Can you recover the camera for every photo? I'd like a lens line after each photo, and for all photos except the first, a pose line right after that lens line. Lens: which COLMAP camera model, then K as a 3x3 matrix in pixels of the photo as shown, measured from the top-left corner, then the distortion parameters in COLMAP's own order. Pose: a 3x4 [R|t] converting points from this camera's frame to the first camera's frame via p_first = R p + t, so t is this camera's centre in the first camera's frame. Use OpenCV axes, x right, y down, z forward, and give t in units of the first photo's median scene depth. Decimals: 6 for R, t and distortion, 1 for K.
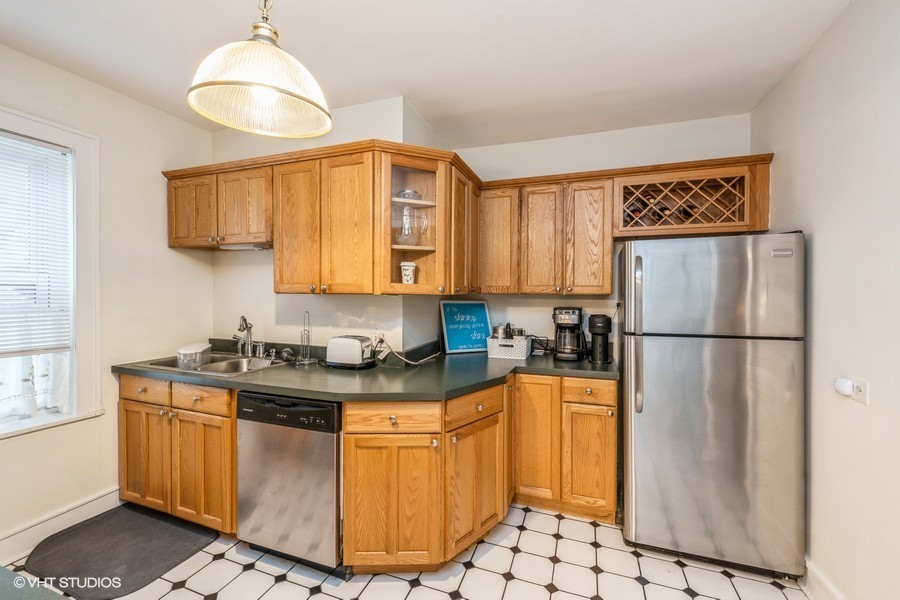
lens RADIAL K [[379.6, 0, 450.5], [0, 379.6, 292.2], [0, 0, 1]] dist [0.000401, -0.000239]
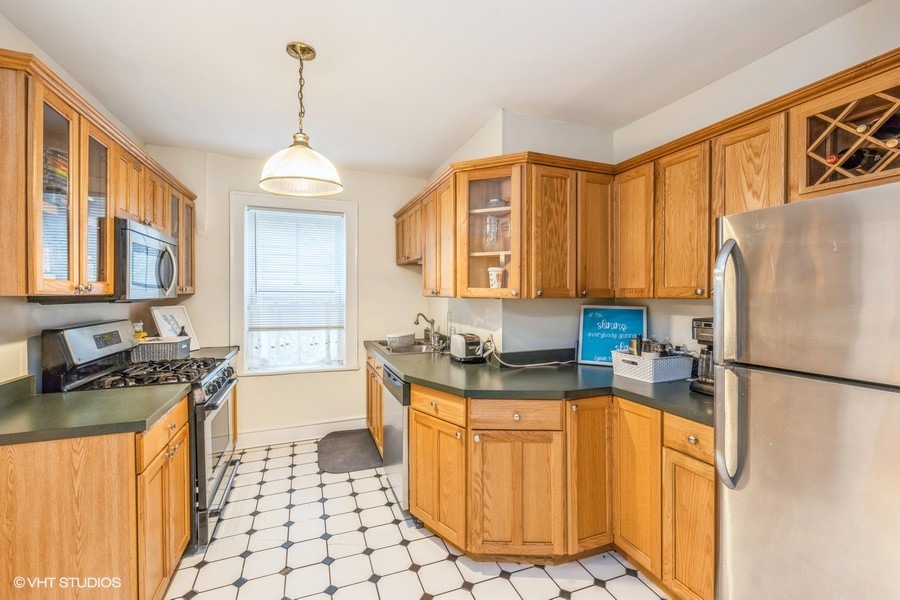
lens RADIAL K [[382.6, 0, 447.8], [0, 382.6, 293.6], [0, 0, 1]] dist [0.001433, 0.000258]
pose [[0.652700, -0.002499, -0.757613, 0.574440], [-0.000240, 0.999994, -0.003506, -0.002697], [0.757617, 0.002470, 0.652695, 0.197391]]
